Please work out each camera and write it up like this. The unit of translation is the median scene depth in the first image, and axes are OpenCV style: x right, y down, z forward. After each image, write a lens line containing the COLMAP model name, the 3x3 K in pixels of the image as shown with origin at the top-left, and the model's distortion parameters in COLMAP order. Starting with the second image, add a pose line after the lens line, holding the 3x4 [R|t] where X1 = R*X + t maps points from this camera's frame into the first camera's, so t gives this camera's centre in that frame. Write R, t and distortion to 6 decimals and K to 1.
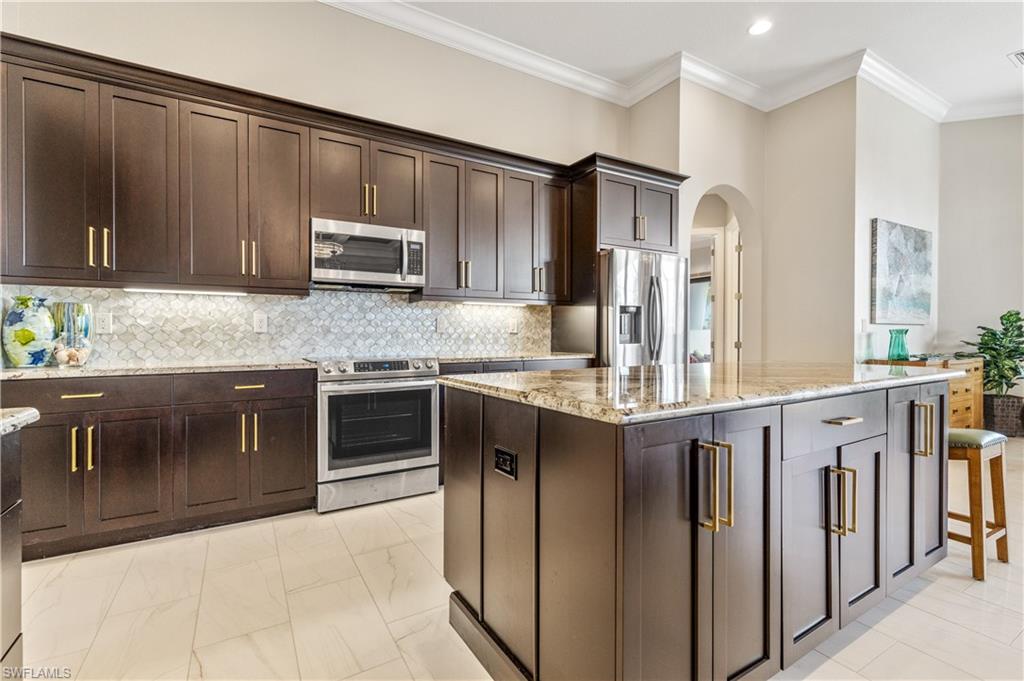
lens RADIAL K [[464.9, 0, 505.3], [0, 464.9, 341.1], [0, 0, 1]] dist [0.002161, 0.000379]
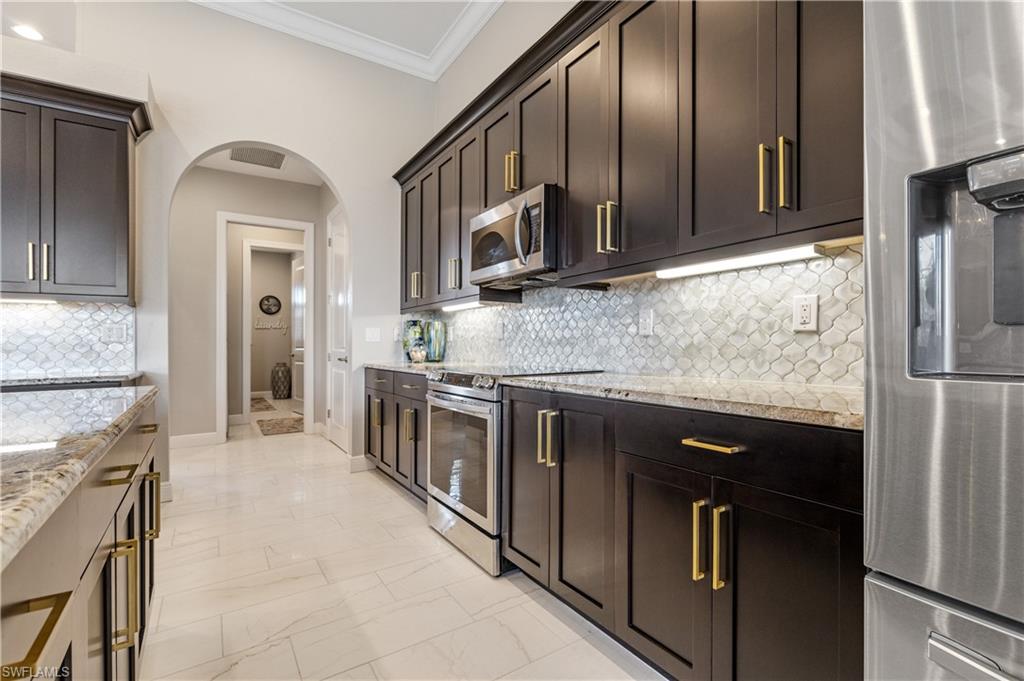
lens RADIAL K [[458.7, 0, 514.2], [0, 458.7, 344.1], [0, 0, 1]] dist [0.003754, 0.000478]
pose [[0.055437, 0.003671, -0.998455, 0.511016], [0.002267, 0.999990, 0.003803, -0.011628], [0.998460, -0.002475, 0.055428, 0.991946]]
